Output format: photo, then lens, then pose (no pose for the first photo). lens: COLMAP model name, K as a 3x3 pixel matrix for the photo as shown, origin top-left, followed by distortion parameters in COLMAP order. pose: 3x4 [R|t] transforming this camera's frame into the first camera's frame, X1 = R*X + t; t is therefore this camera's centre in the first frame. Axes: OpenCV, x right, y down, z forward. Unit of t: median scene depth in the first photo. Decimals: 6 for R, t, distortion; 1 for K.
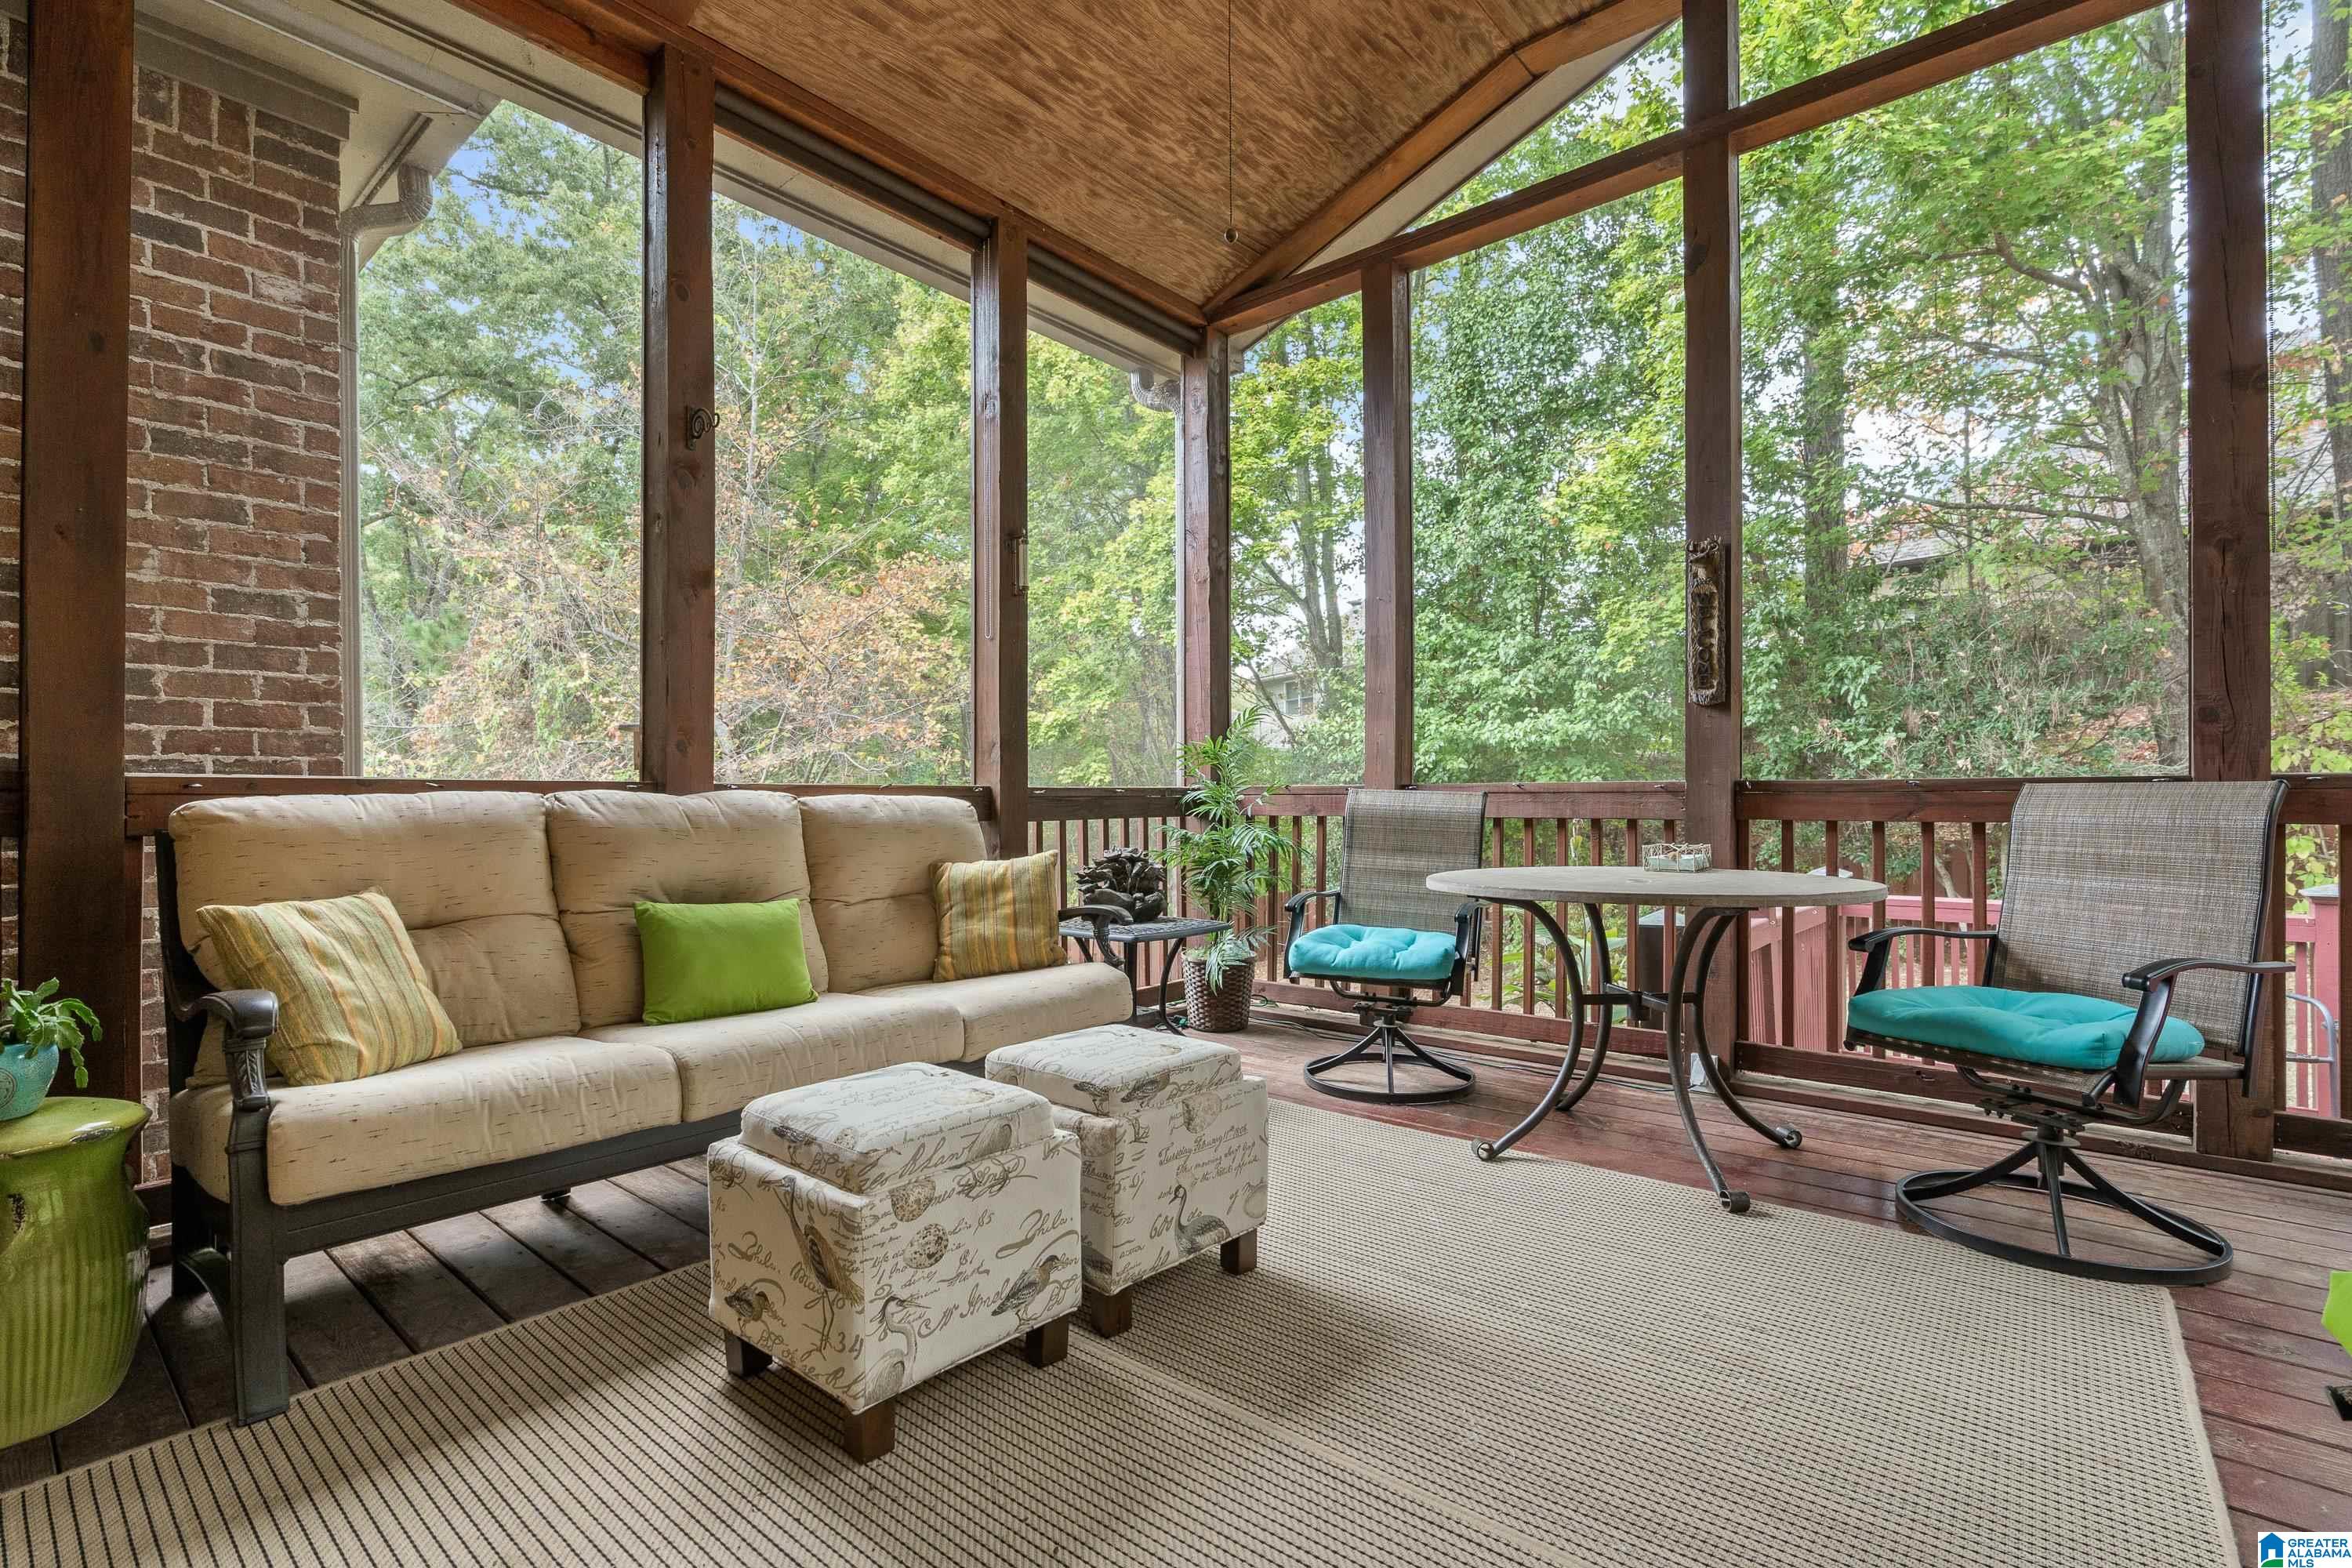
lens RADIAL K [[1075.9, 0, 1184.5], [0, 1075.9, 795.4], [0, 0, 1]] dist [-0.006920, 0.003306]
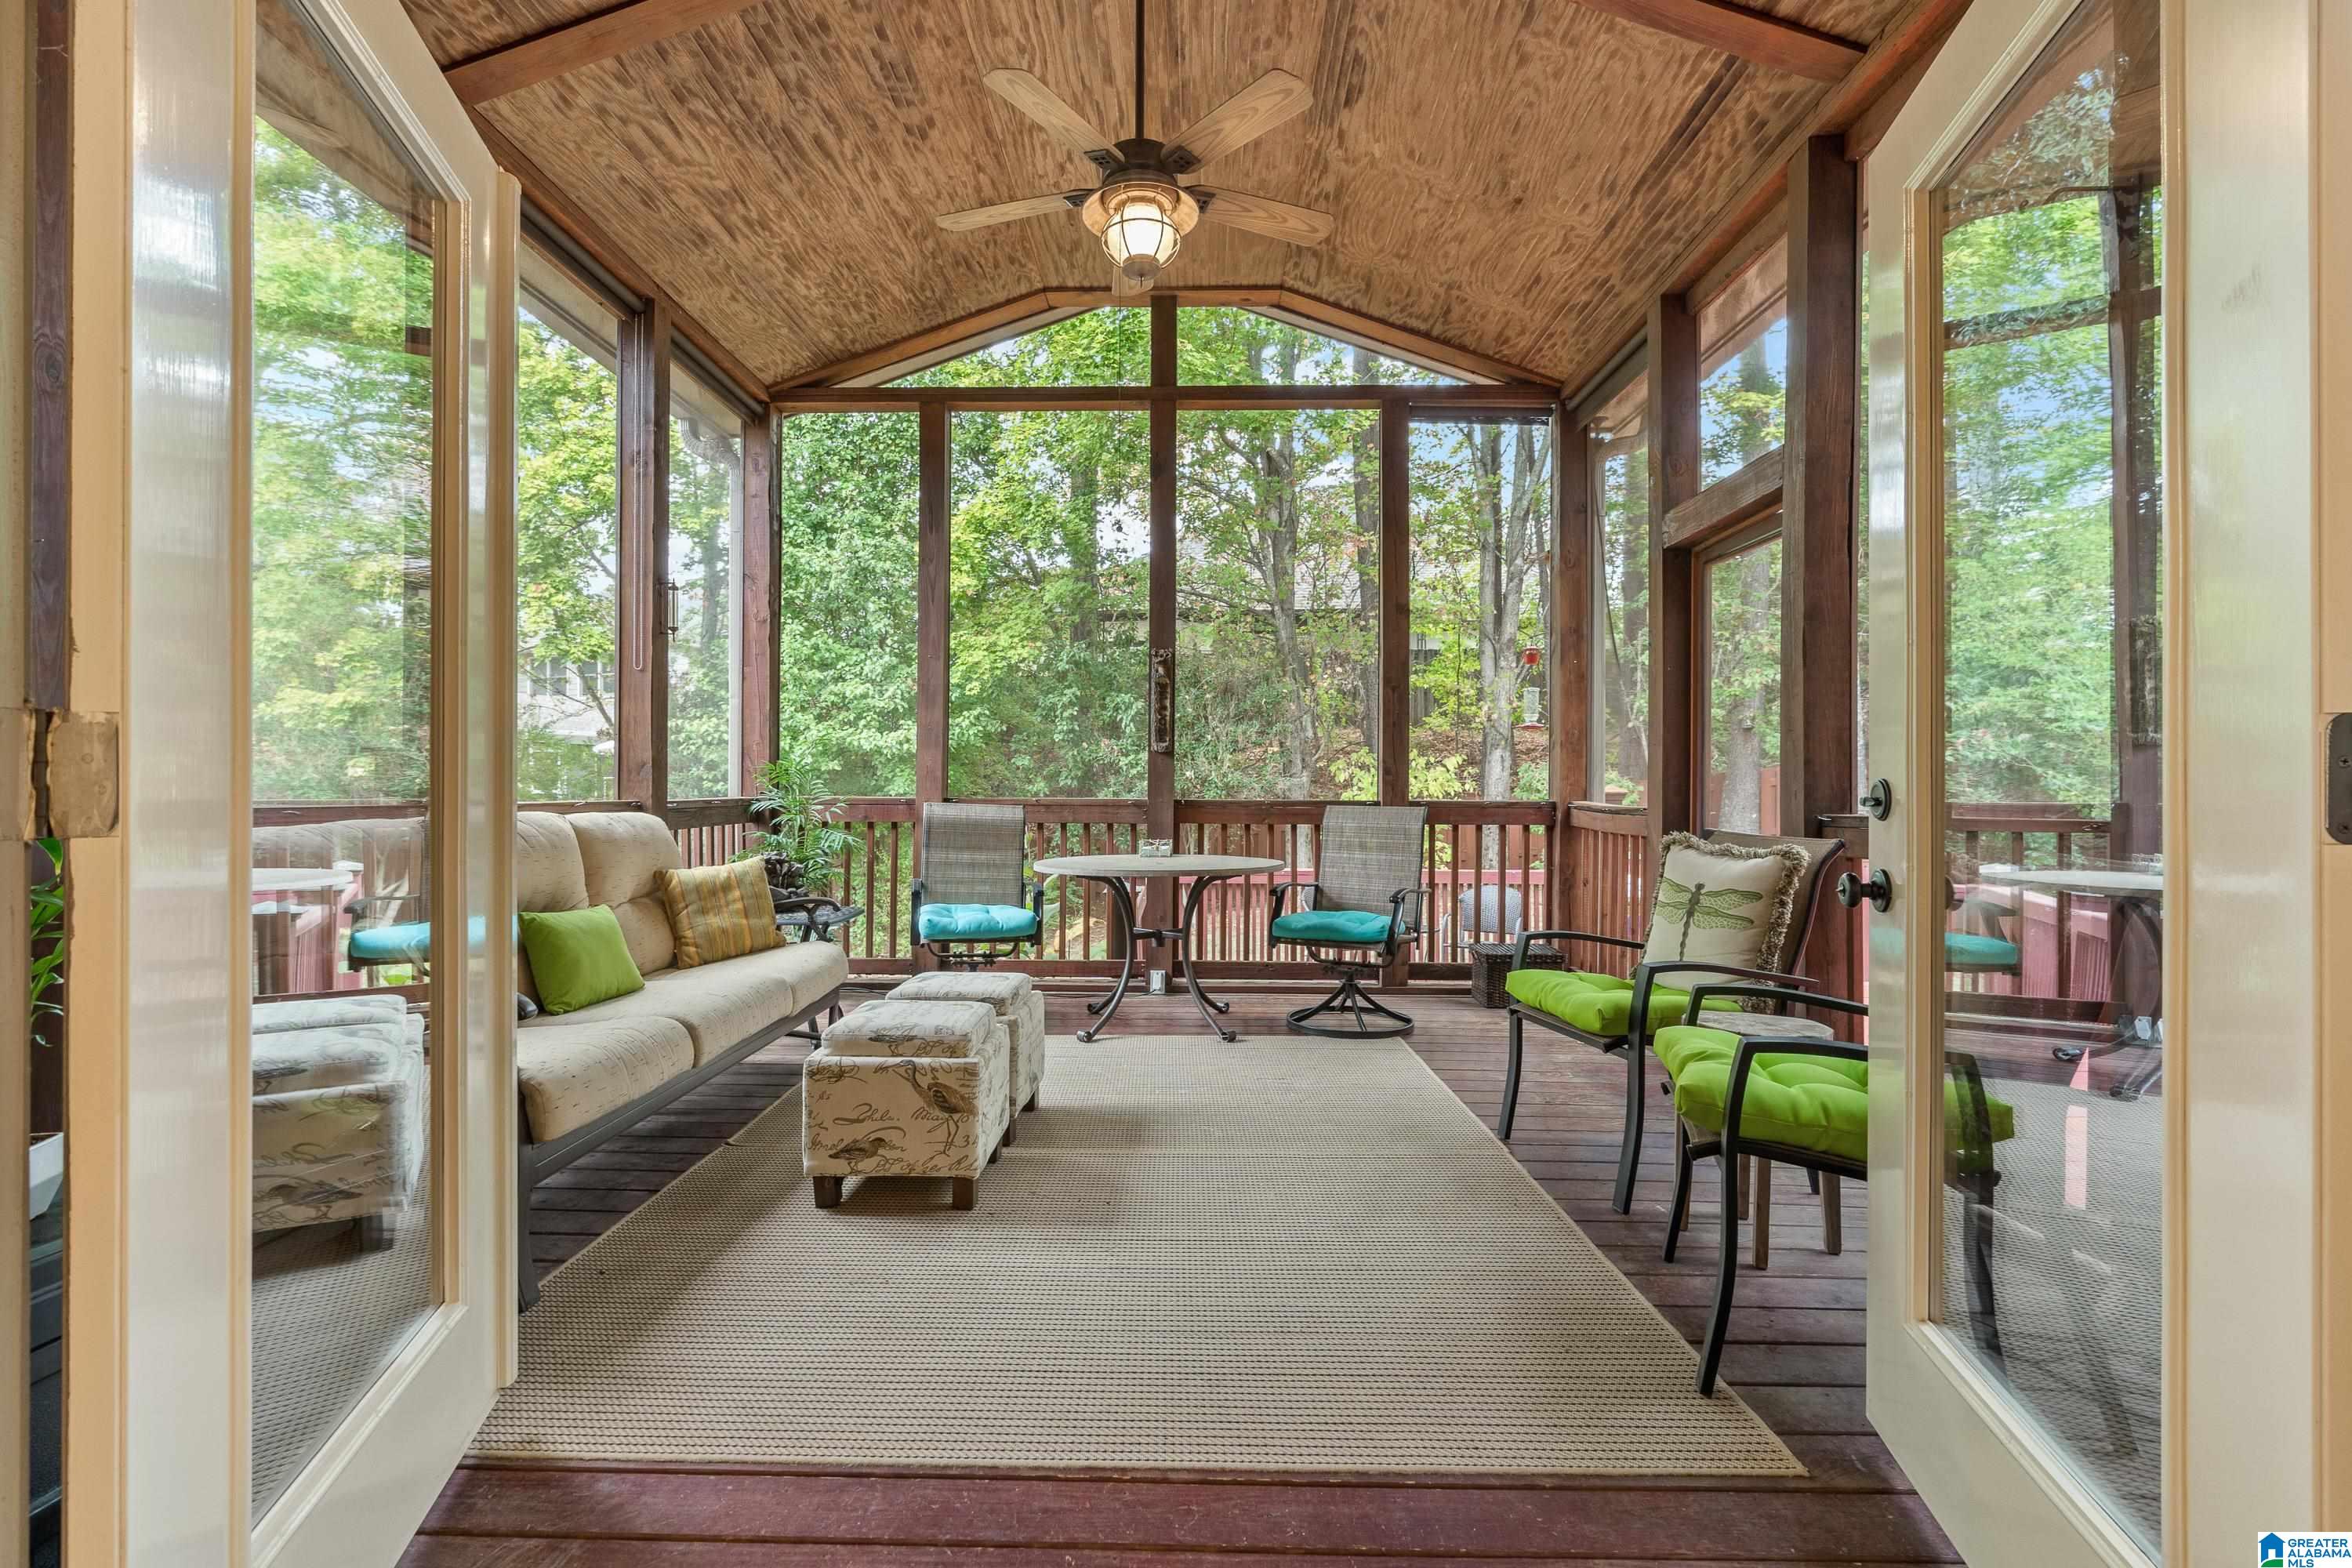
lens RADIAL K [[1075.9, 0, 1169.7], [0, 1075.9, 789.3], [0, 0, 1]] dist [-0.006920, 0.003306]
pose [[0.774224, 0.006299, 0.632880, -0.524184], [-0.010541, 0.999940, 0.002942, -0.033931], [-0.632824, -0.008949, 0.774244, -0.254304]]
